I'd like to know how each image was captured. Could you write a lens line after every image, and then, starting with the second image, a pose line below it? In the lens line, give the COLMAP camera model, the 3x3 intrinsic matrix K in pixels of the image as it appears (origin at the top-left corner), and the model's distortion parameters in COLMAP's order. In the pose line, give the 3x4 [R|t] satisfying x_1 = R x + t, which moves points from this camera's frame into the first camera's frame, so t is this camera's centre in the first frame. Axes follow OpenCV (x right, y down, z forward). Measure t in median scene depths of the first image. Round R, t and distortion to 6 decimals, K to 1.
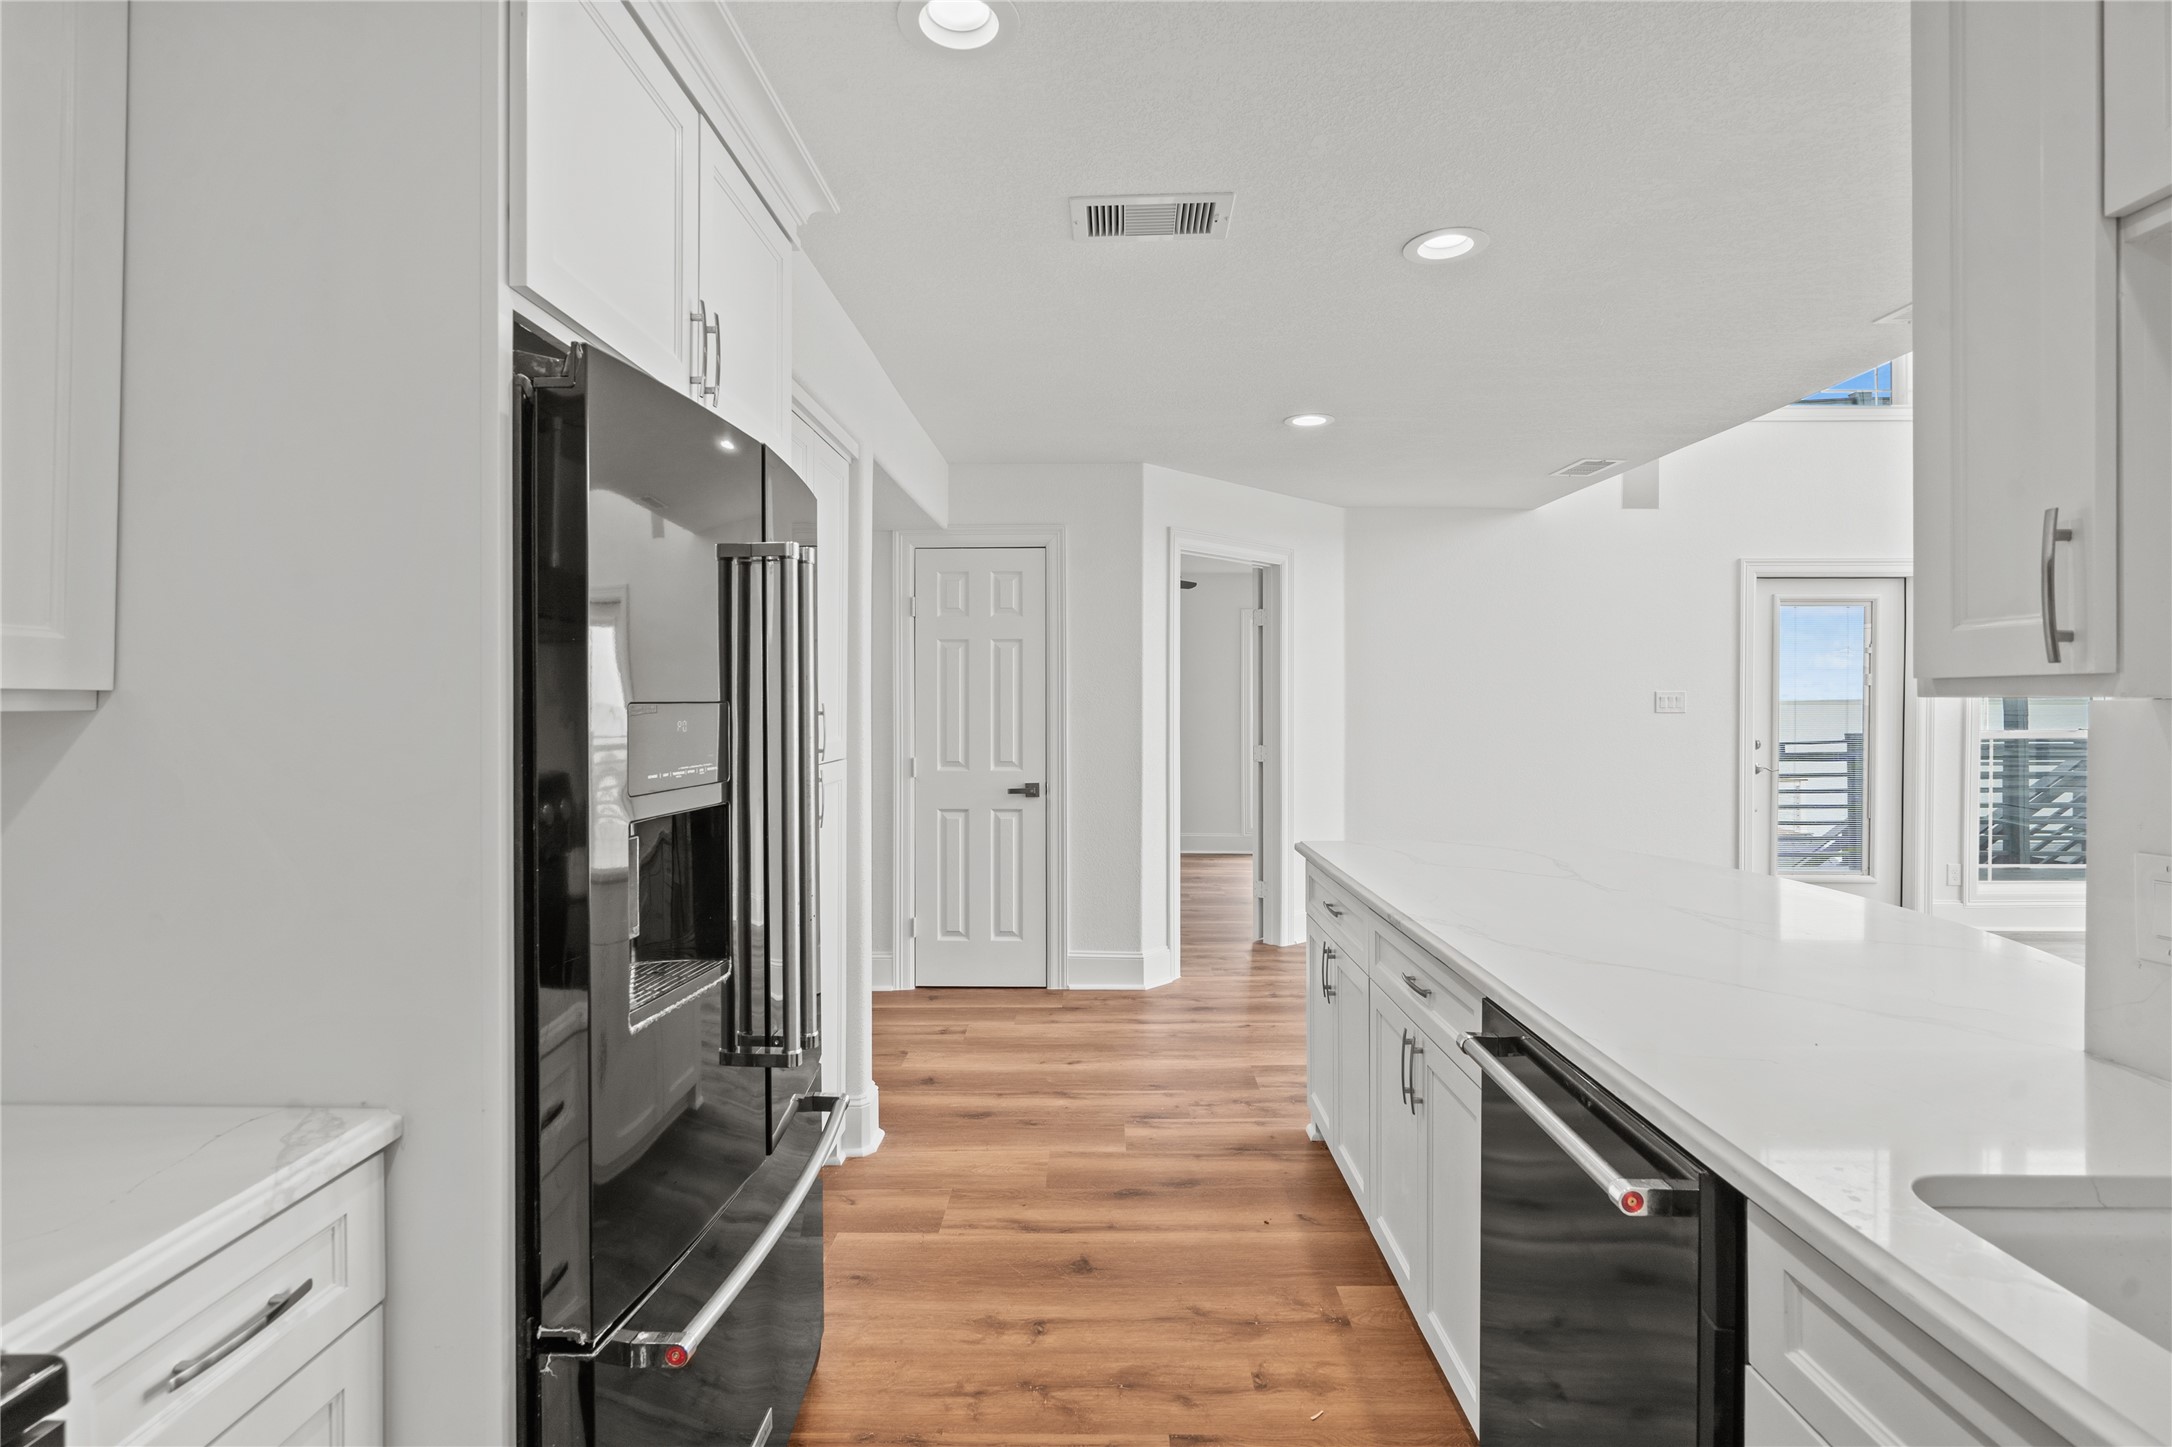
lens RADIAL K [[1005.0, 0, 1086.9], [0, 1005.0, 703.4], [0, 0, 1]] dist [-0.006813, 0.004723]
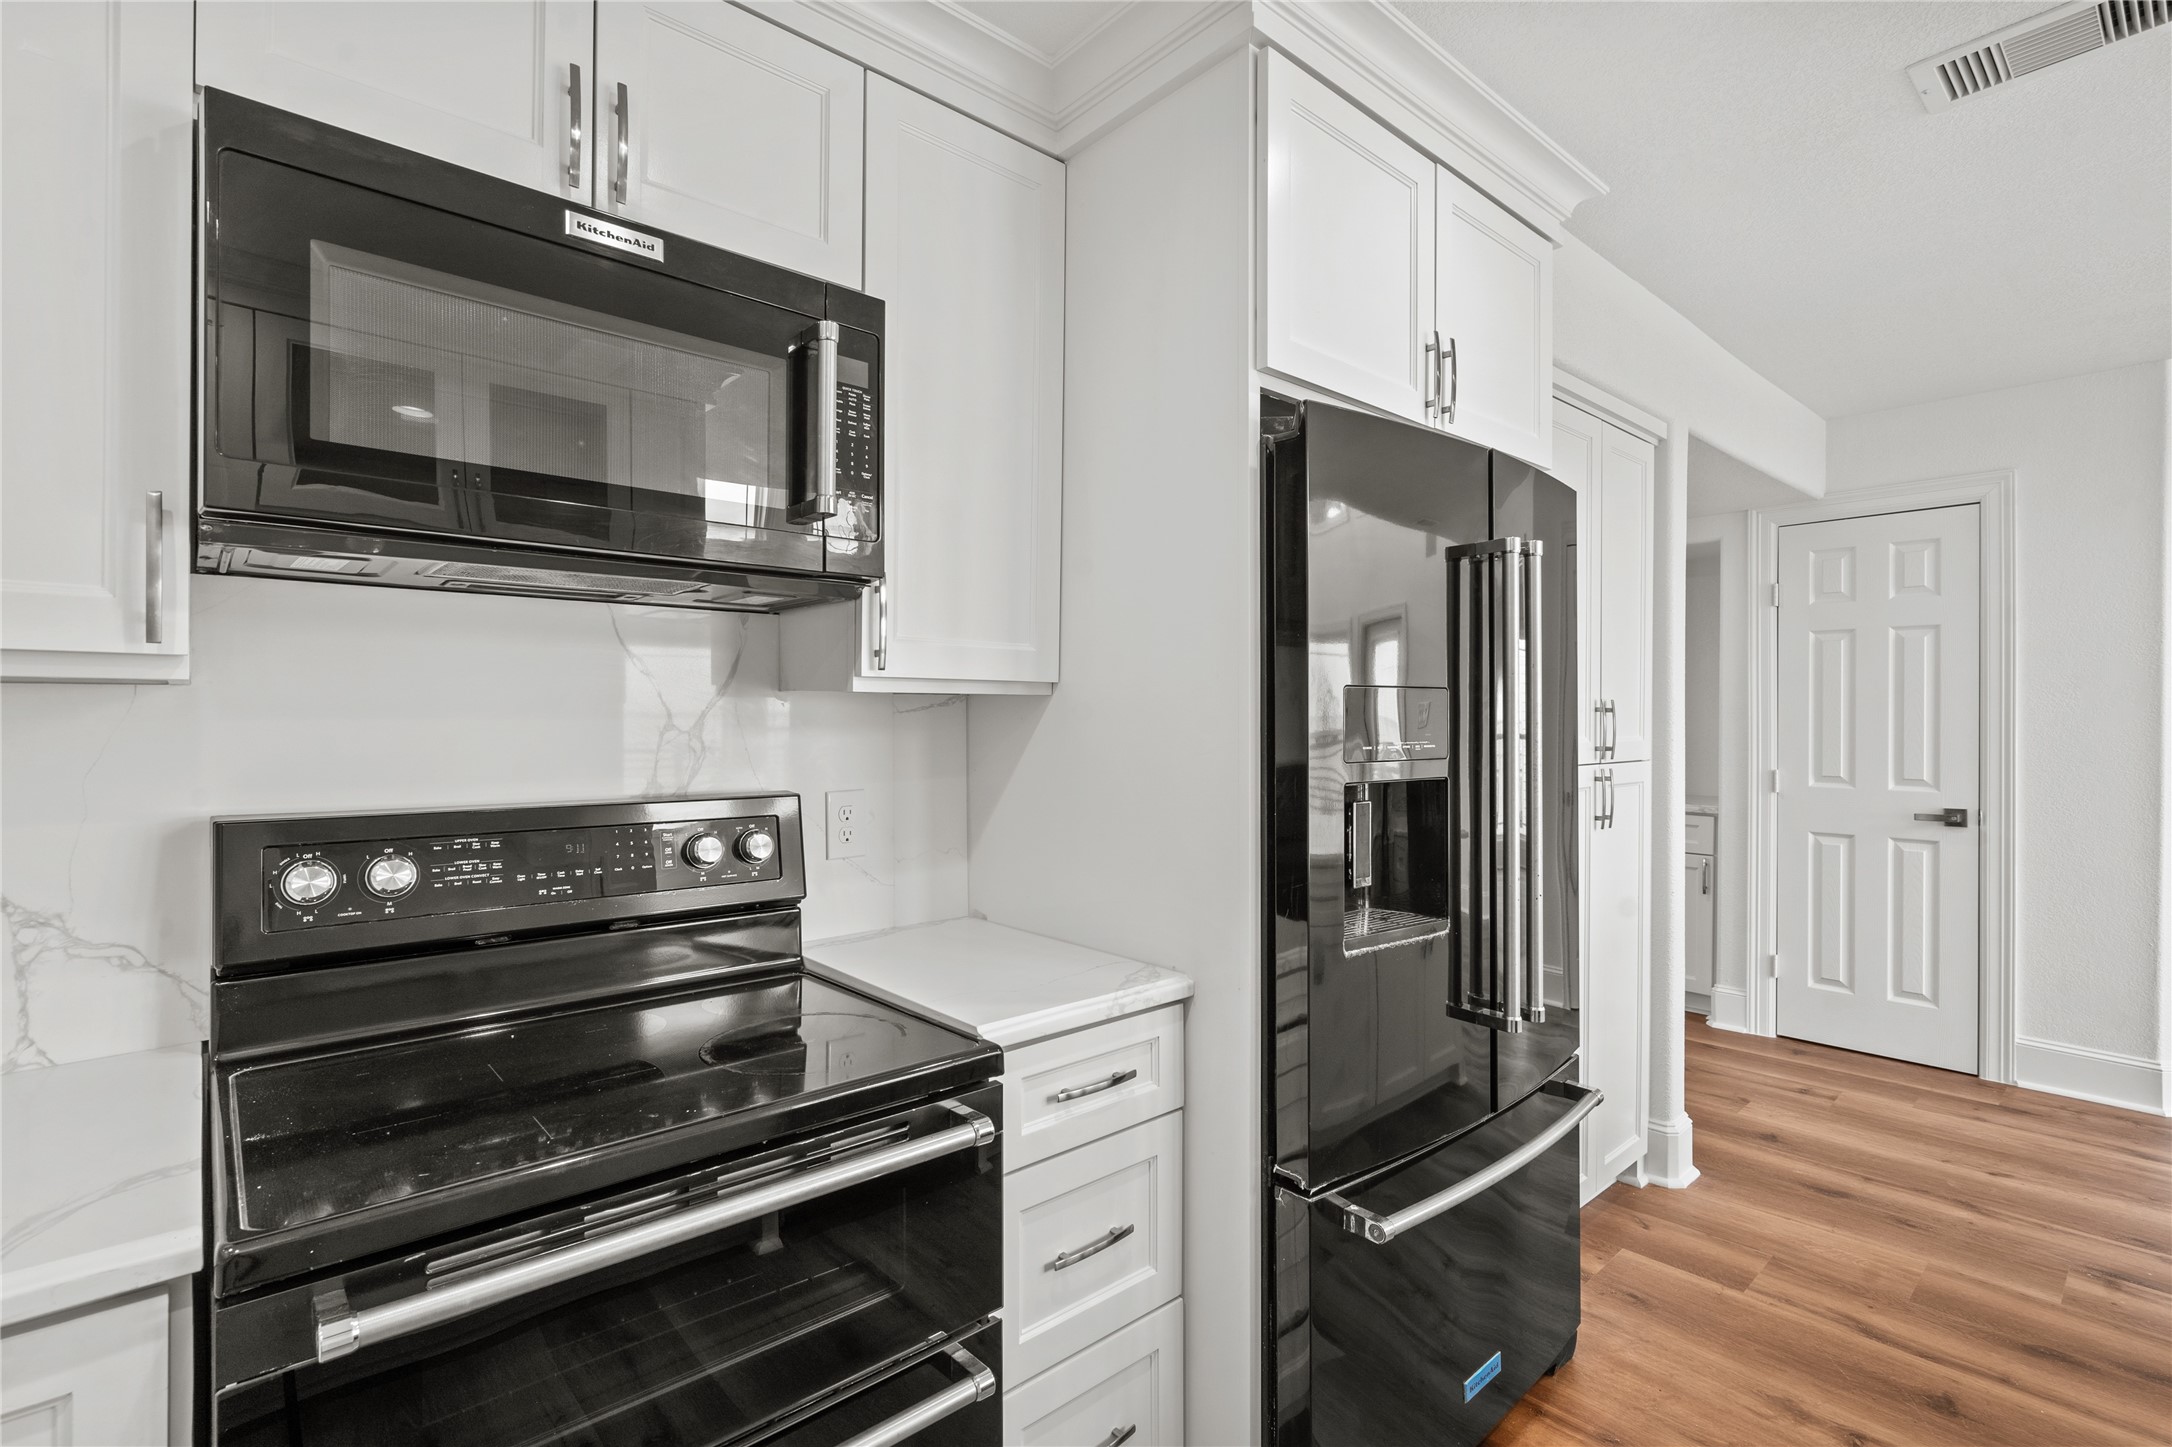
lens RADIAL K [[1005.0, 0, 1100.8], [0, 1005.0, 722.1], [0, 0, 1]] dist [-0.006813, 0.004723]
pose [[0.685622, 0.005433, -0.727937, 0.132569], [-0.002243, 0.999983, 0.005350, 0.022214], [0.727954, -0.002036, 0.685623, -0.030846]]
